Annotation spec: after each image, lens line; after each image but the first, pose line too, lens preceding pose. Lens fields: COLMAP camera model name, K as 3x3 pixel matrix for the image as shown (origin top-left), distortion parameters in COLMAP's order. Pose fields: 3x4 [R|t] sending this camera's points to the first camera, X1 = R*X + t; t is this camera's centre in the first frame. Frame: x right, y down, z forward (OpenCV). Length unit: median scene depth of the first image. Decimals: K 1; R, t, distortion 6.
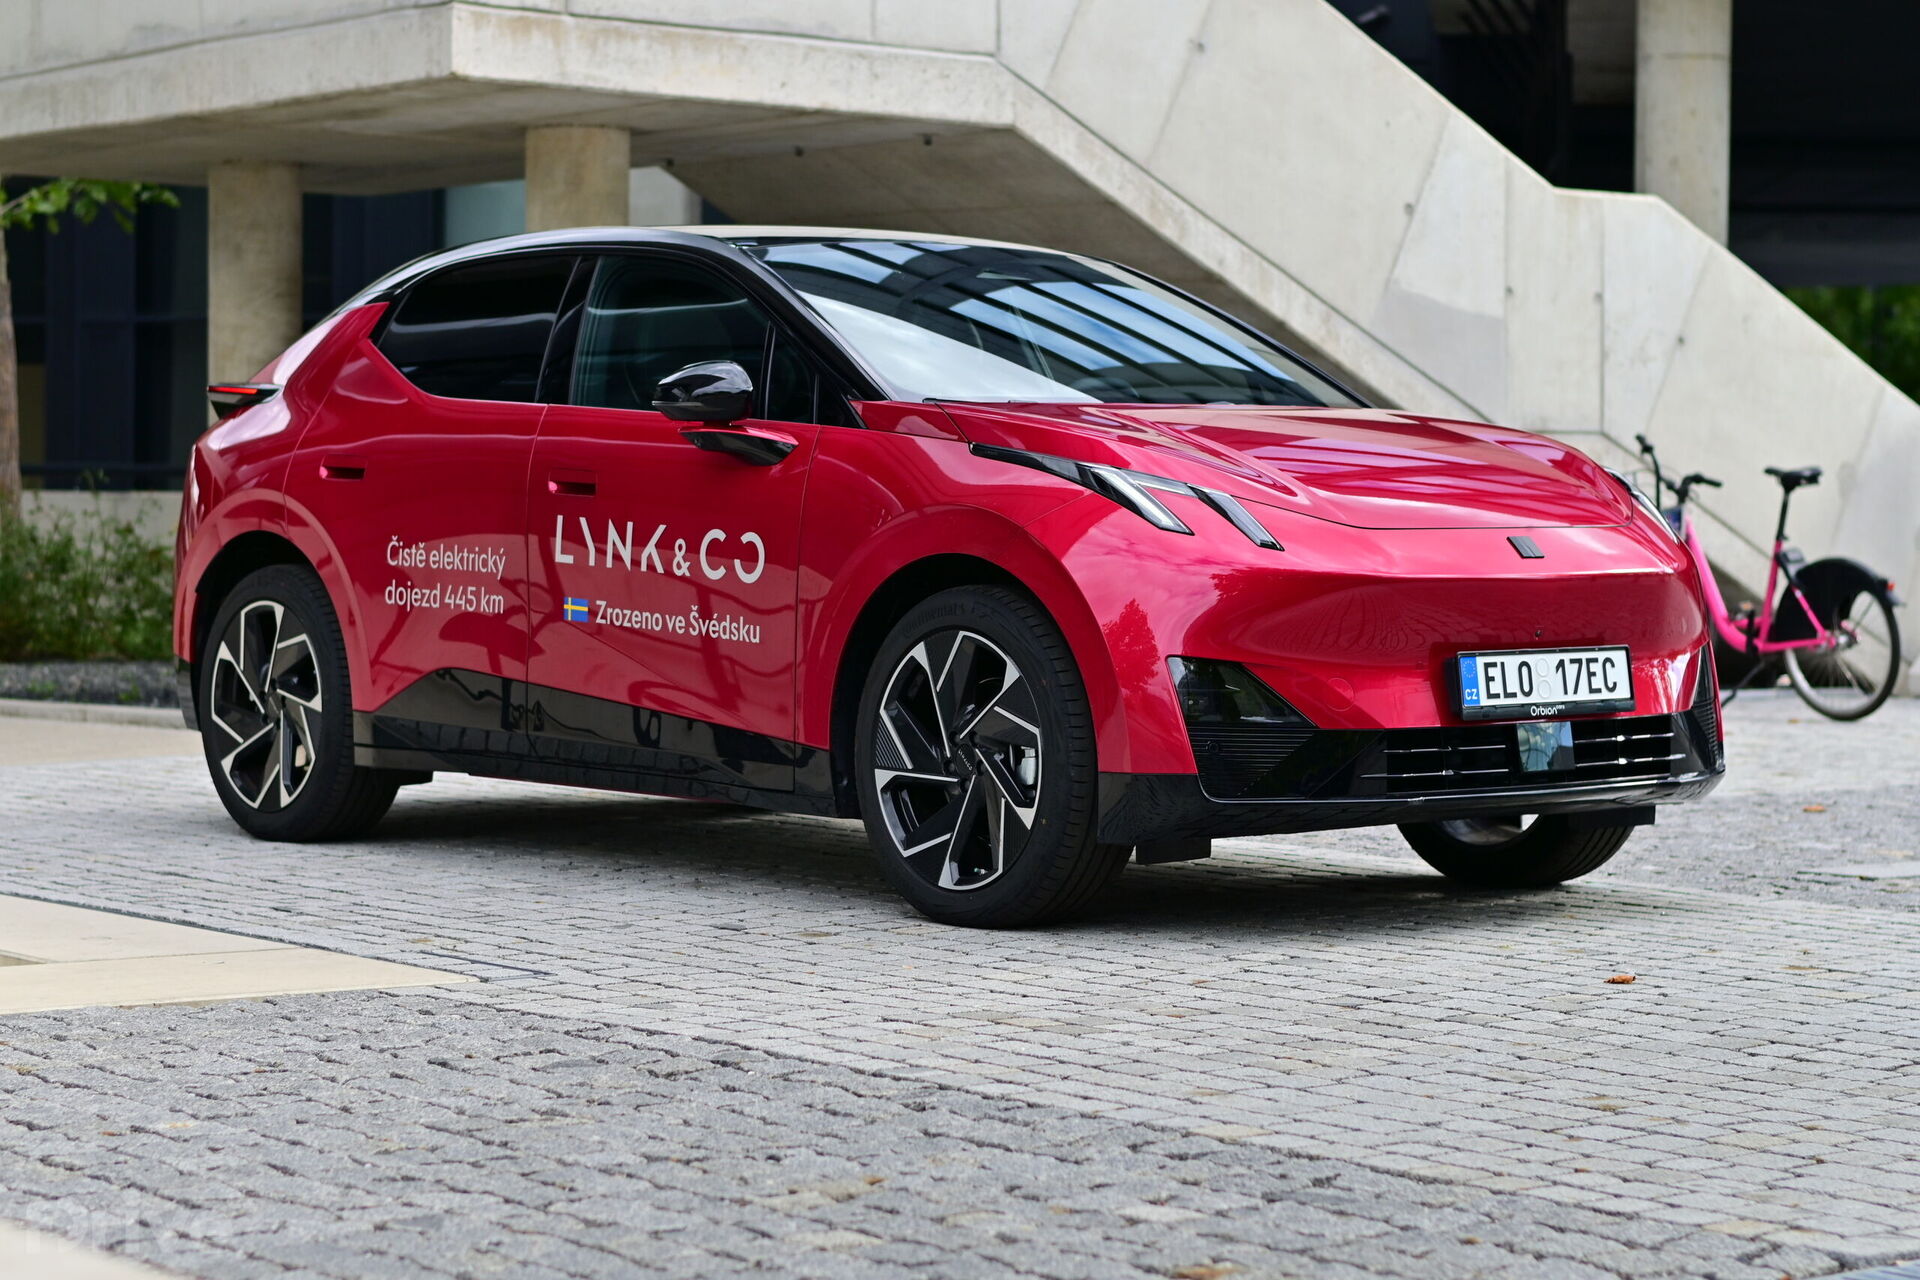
lens RADIAL K [[4225.5, 0, 960.3], [0, 4225.5, 639.5], [0, 0, 1]] dist [-0.032157, 0.000000]
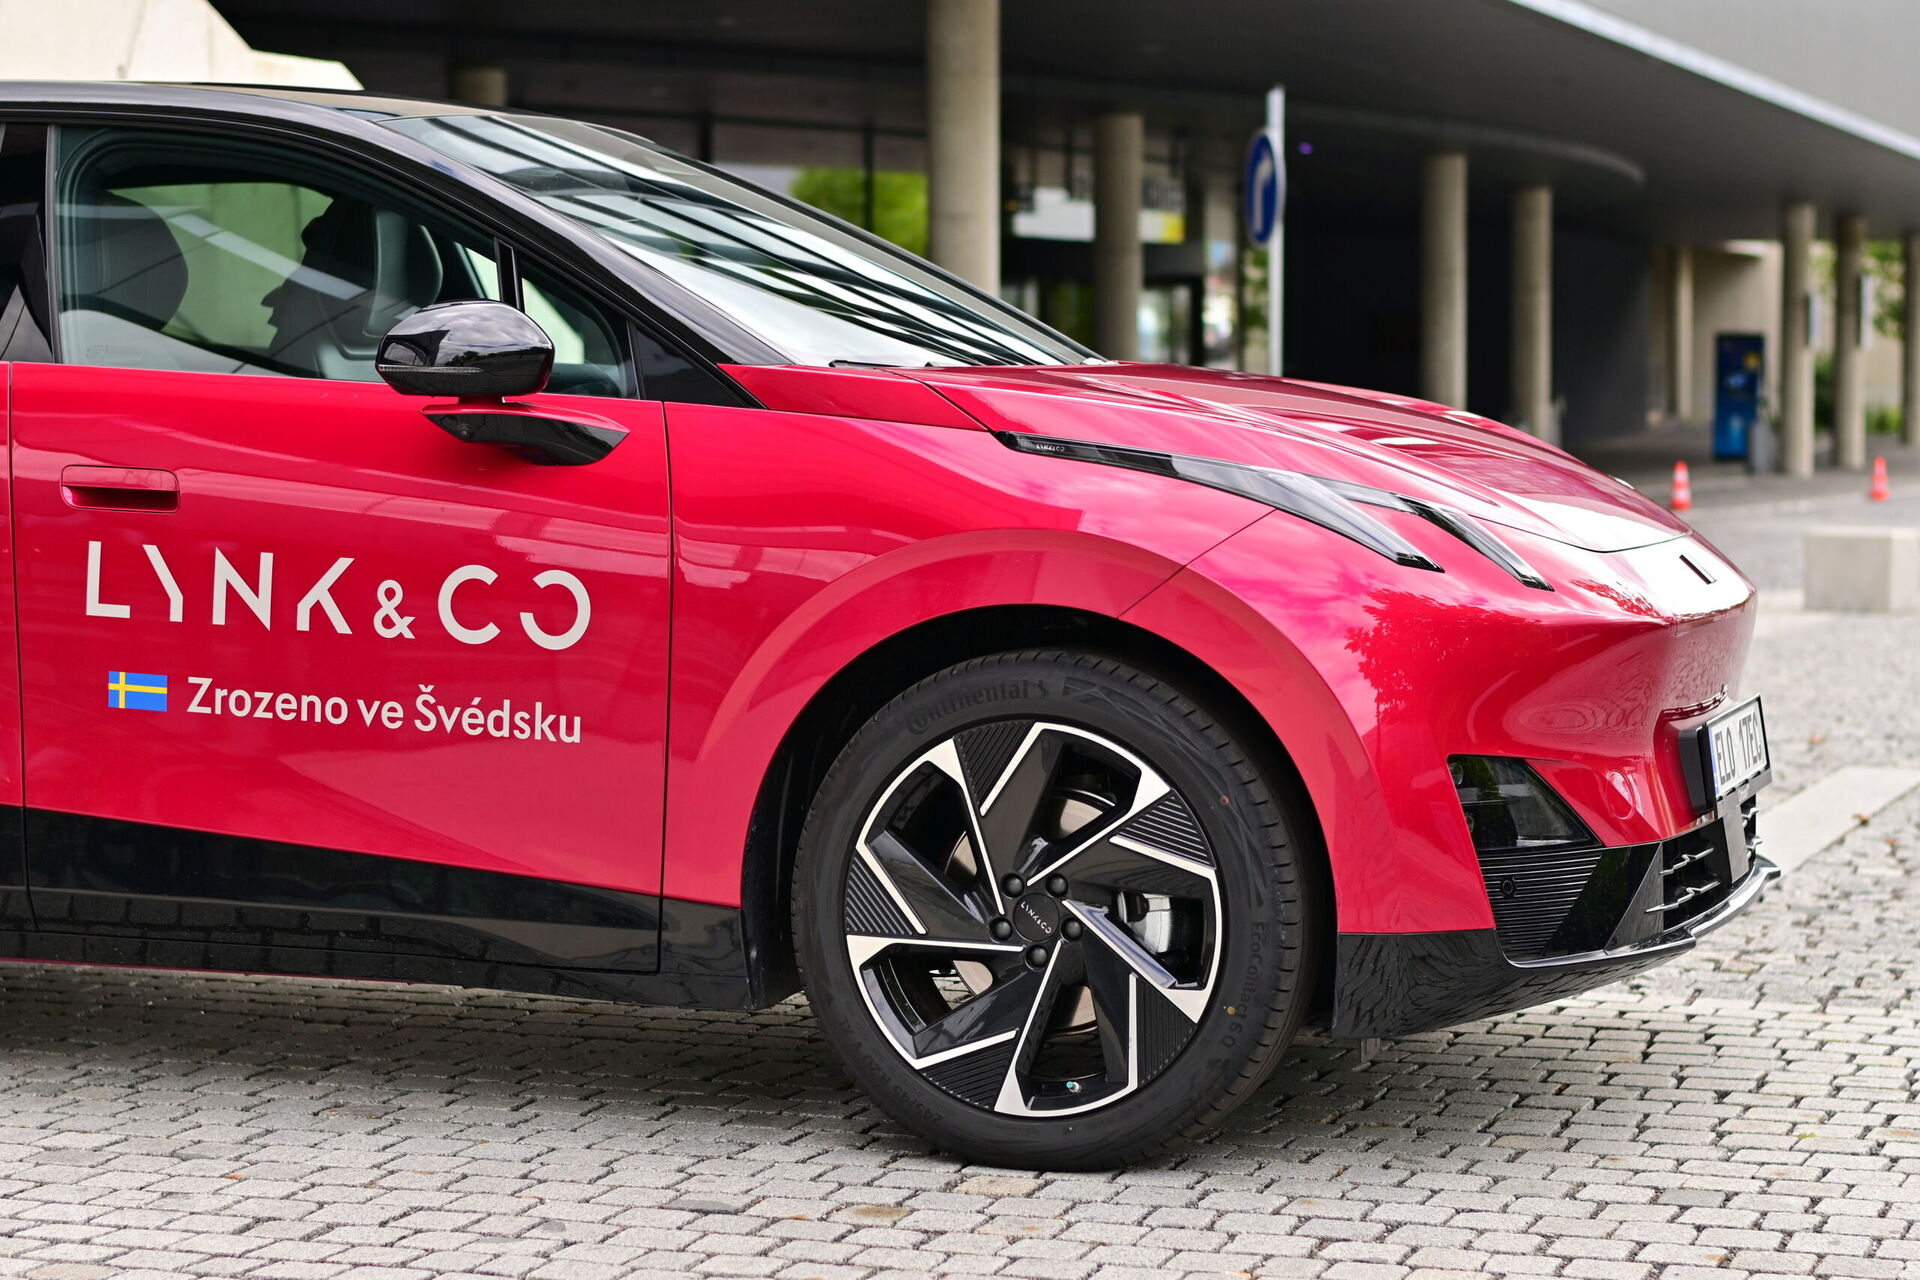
lens RADIAL K [[4225.5, 0, 960.0], [0, 4225.5, 642.2], [0, 0, 1]] dist [-0.032157, 0.000000]
pose [[0.856600, -0.039950, 0.514433, -0.330968], [0.023800, 0.998996, 0.037950, -0.037846], [-0.515432, -0.020265, 0.856691, 0.425785]]
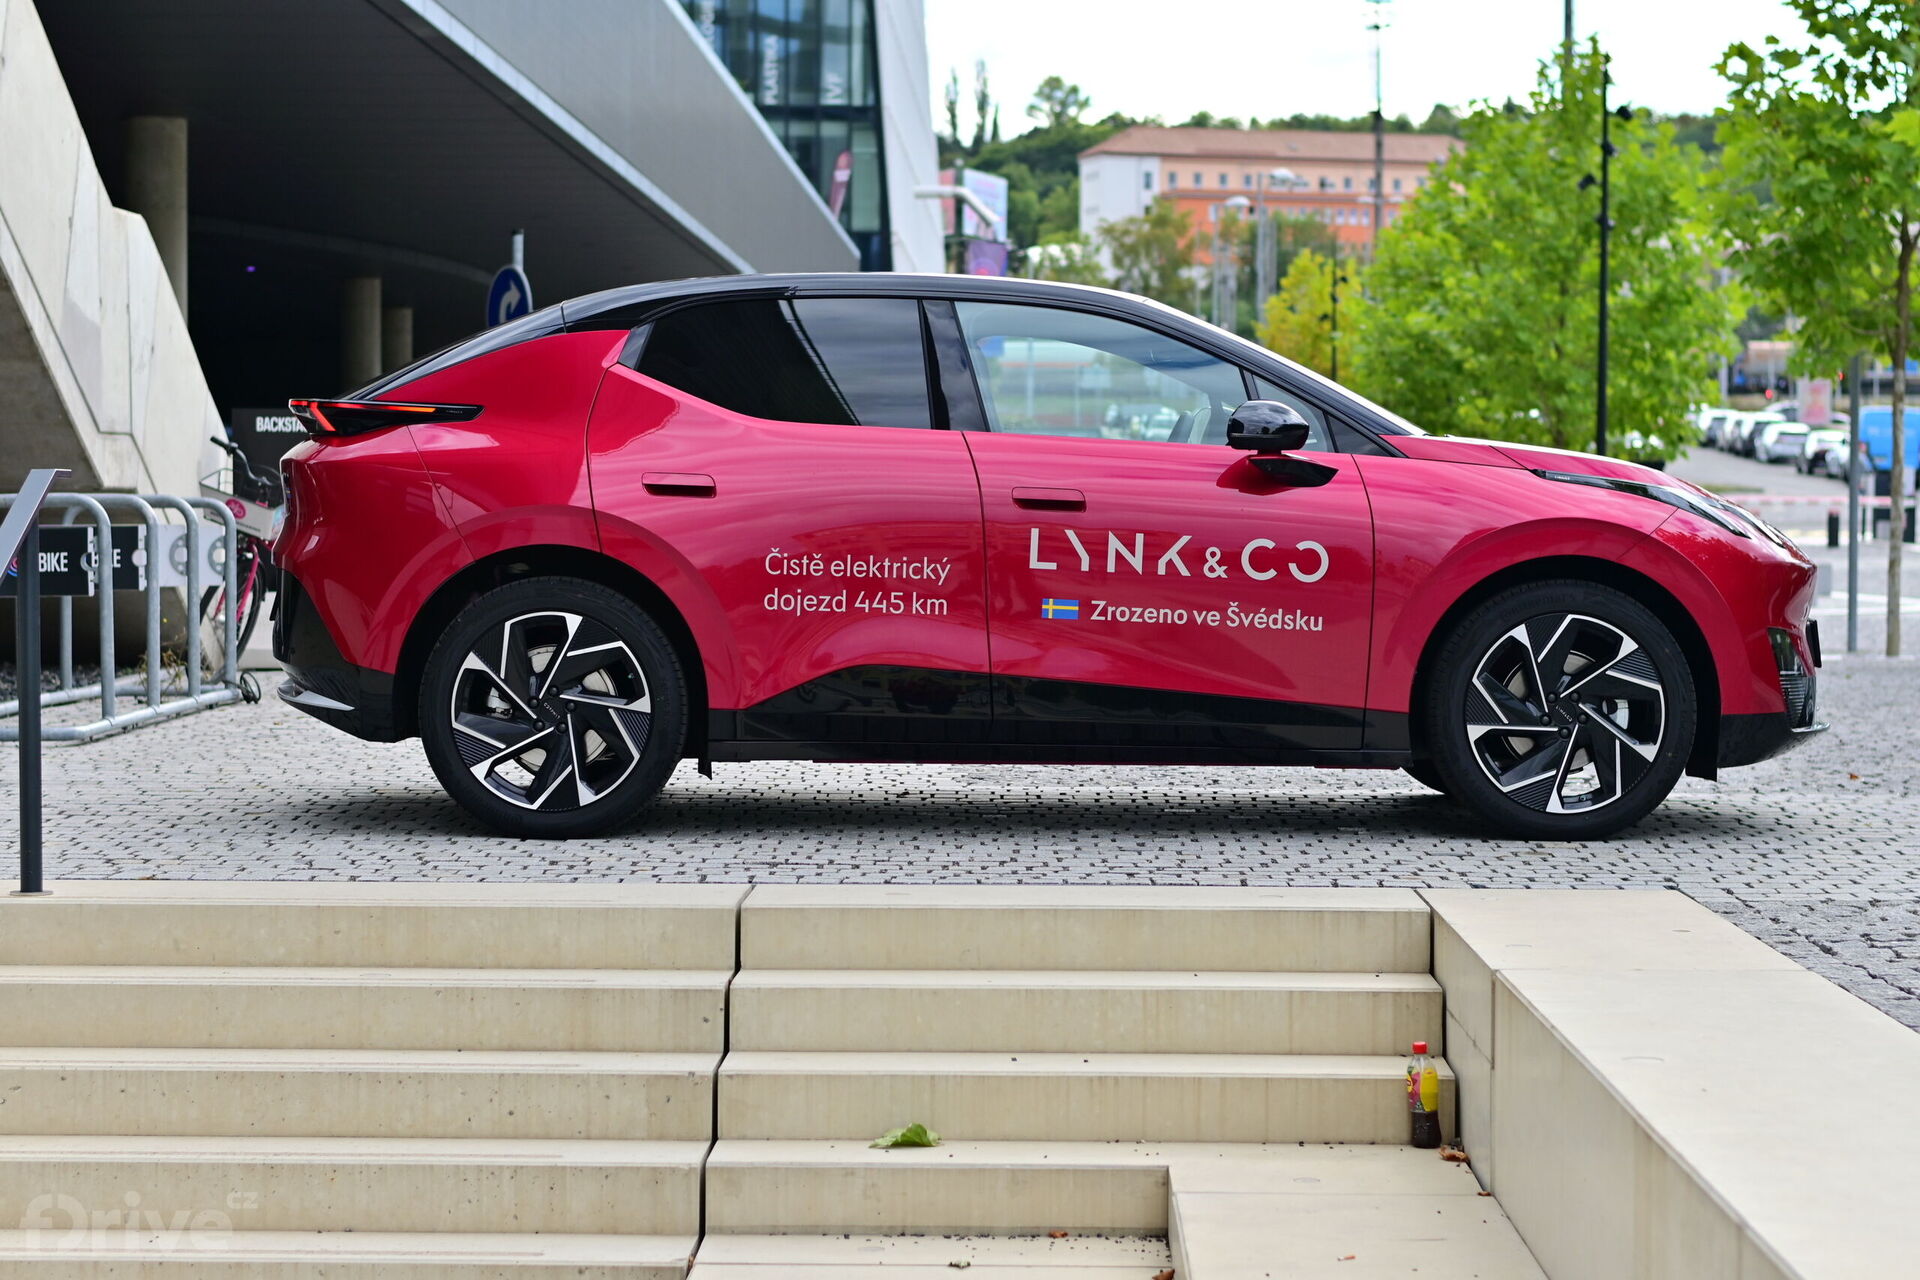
lens RADIAL K [[4225.5, 0, 960.1], [0, 4225.5, 639.9], [0, 0, 1]] dist [-0.032157, 0.000000]
pose [[0.649721, -0.032072, 0.759496, -1.065458], [0.026595, 0.999457, 0.019455, -0.023538], [-0.759708, 0.007559, 0.650221, 0.280407]]
